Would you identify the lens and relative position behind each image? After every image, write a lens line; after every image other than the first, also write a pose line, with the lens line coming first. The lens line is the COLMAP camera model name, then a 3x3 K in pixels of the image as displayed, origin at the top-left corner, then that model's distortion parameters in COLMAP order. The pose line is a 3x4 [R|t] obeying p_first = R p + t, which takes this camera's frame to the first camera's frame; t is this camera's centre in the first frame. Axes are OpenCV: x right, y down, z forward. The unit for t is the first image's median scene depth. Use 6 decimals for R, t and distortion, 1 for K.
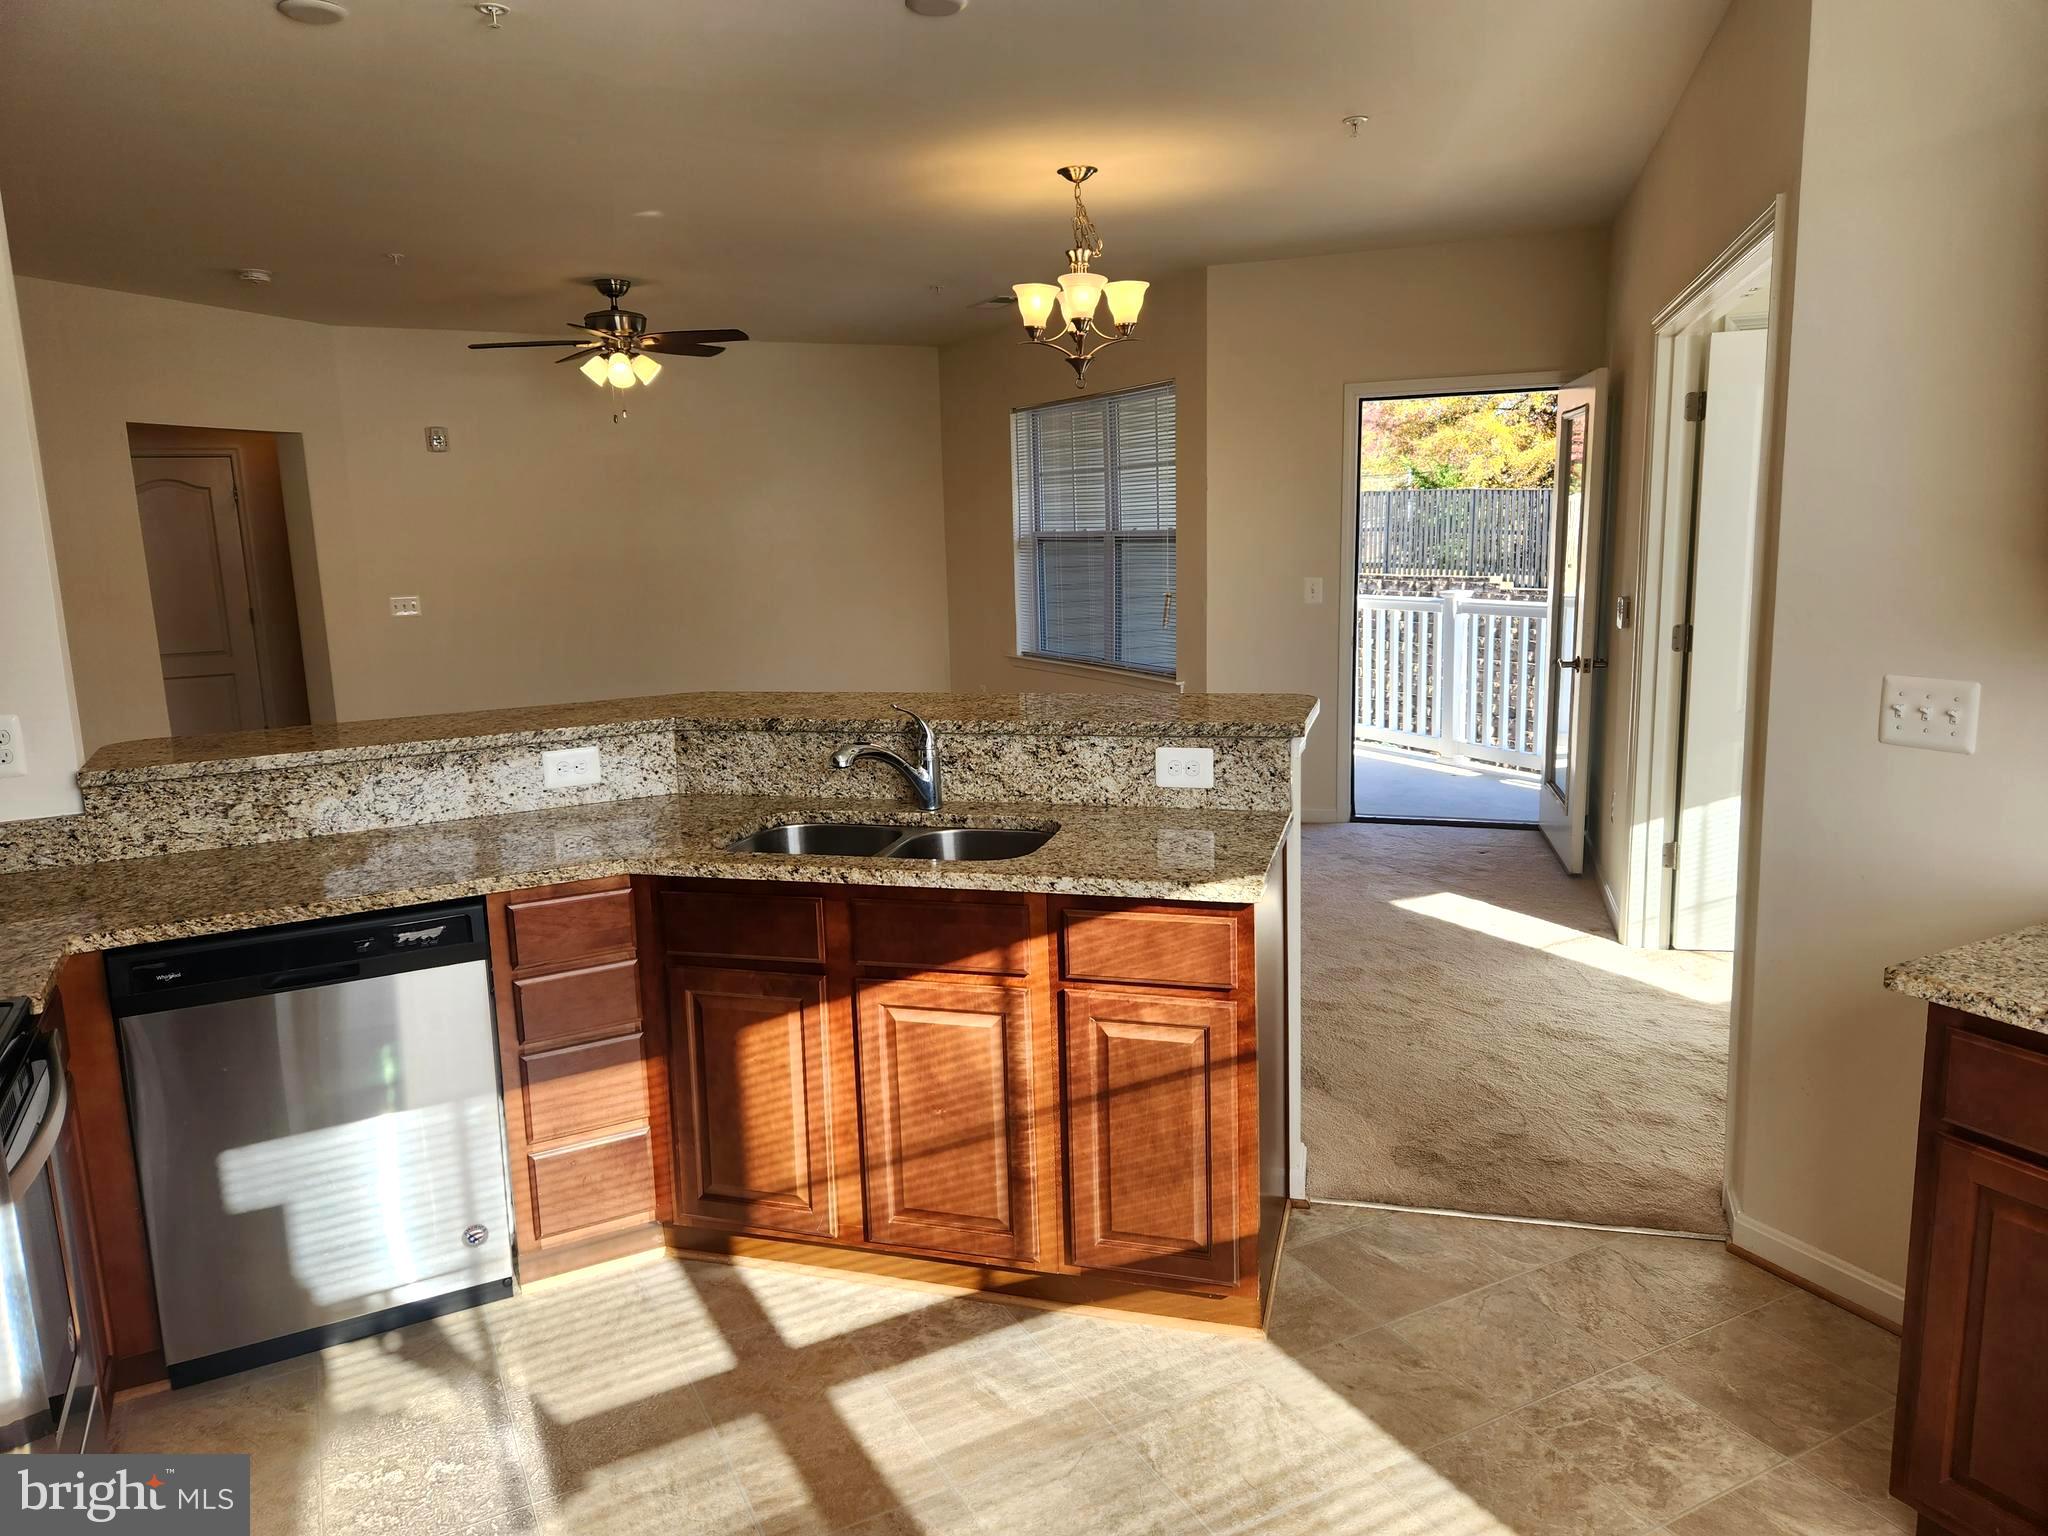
lens RADIAL K [[1380.6, 0, 1002.8], [0, 1380.6, 757.1], [0, 0, 1]] dist [0.085964, -0.069708]
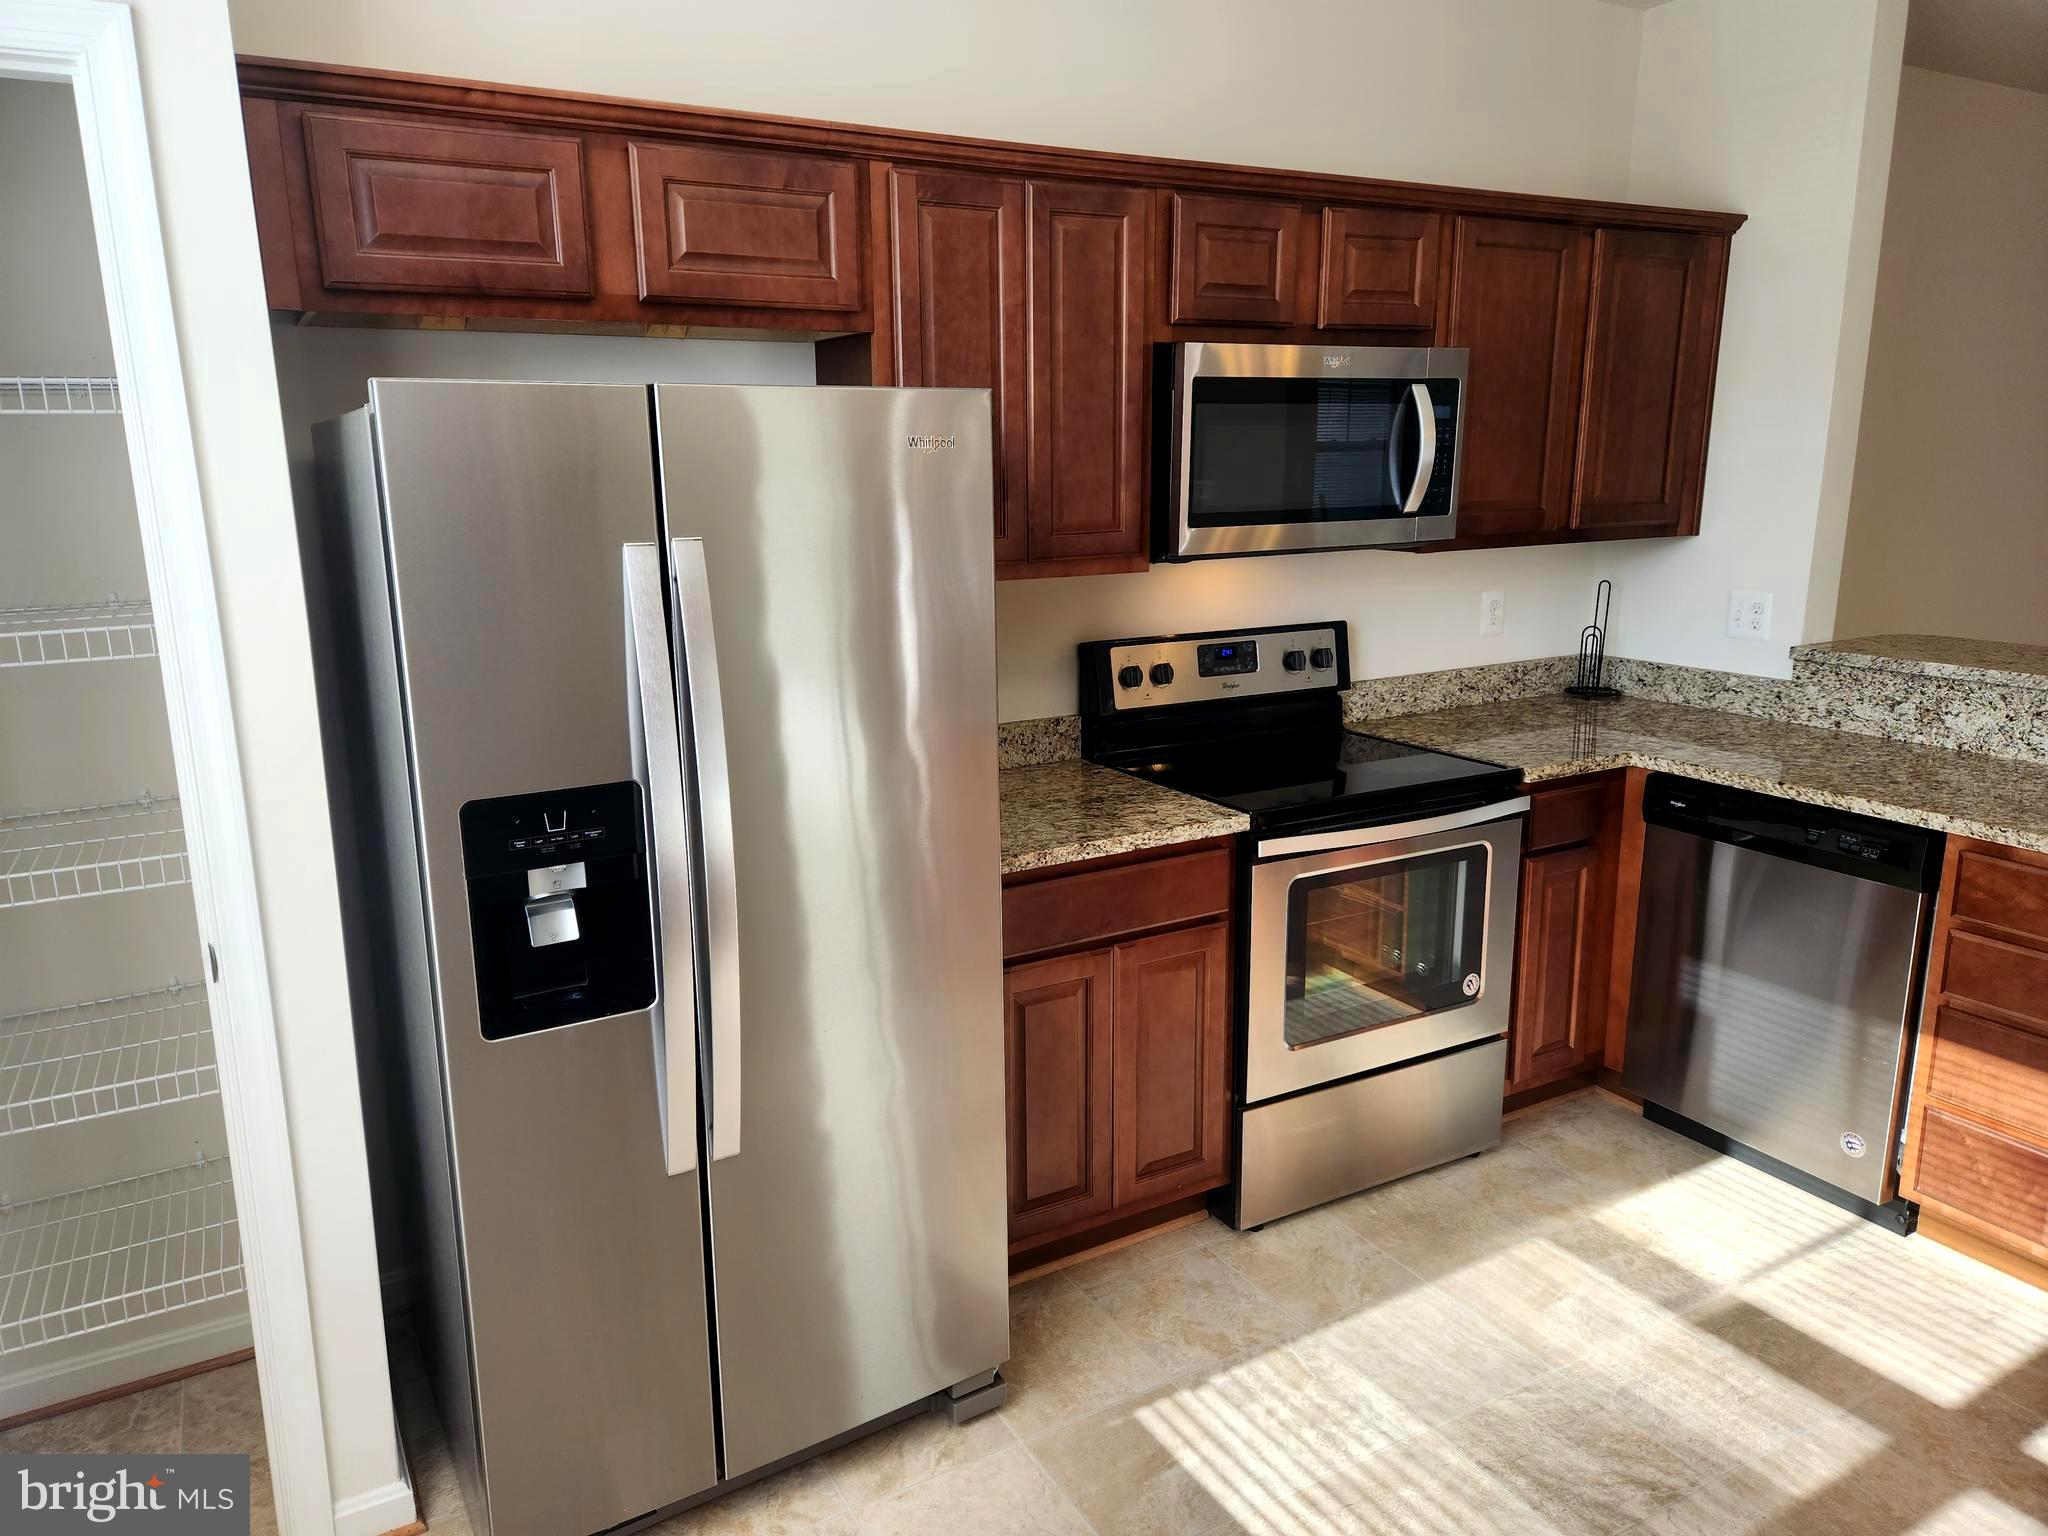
lens RADIAL K [[1380.6, 0, 1016.8], [0, 1380.6, 761.5], [0, 0, 1]] dist [0.085964, -0.069708]
pose [[0.030867, 0.243236, -0.969476, 0.485812], [-0.160237, 0.958597, 0.235405, -0.067262], [0.986596, 0.148080, 0.068564, 0.248800]]
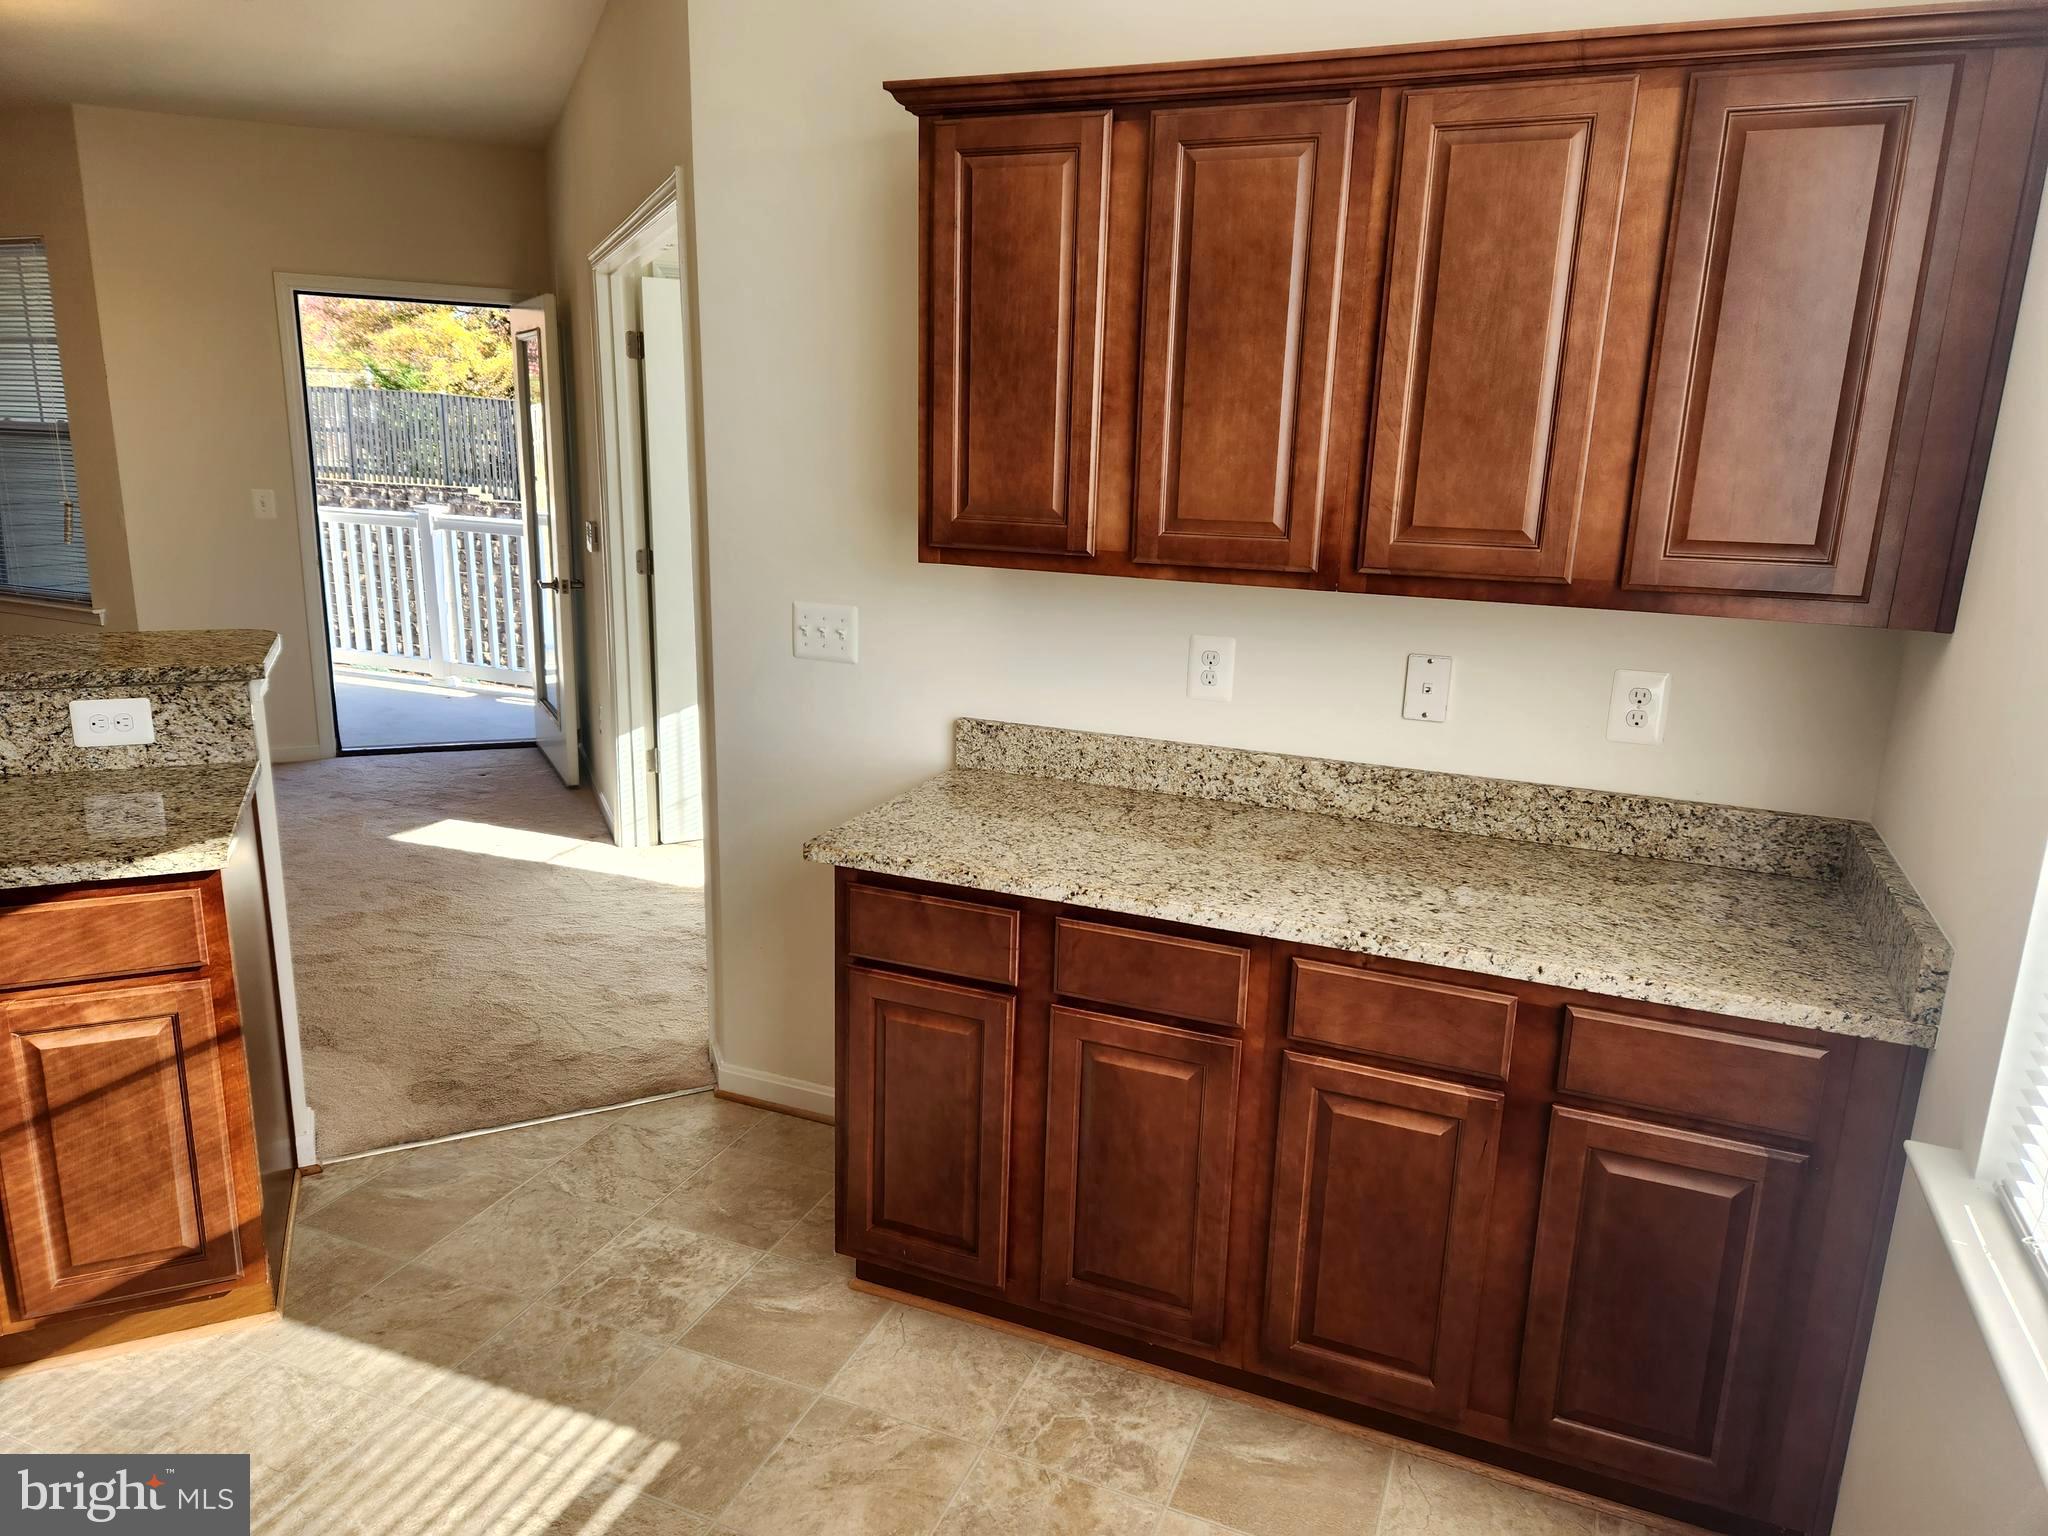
lens RADIAL K [[1380.6, 0, 1016.1], [0, 1380.6, 770.3], [0, 0, 1]] dist [0.085964, -0.069708]
pose [[0.765528, -0.105049, 0.634768, 0.000791], [0.058981, 0.993885, 0.093350, -0.011521], [-0.640693, -0.034023, 0.767043, -0.033568]]
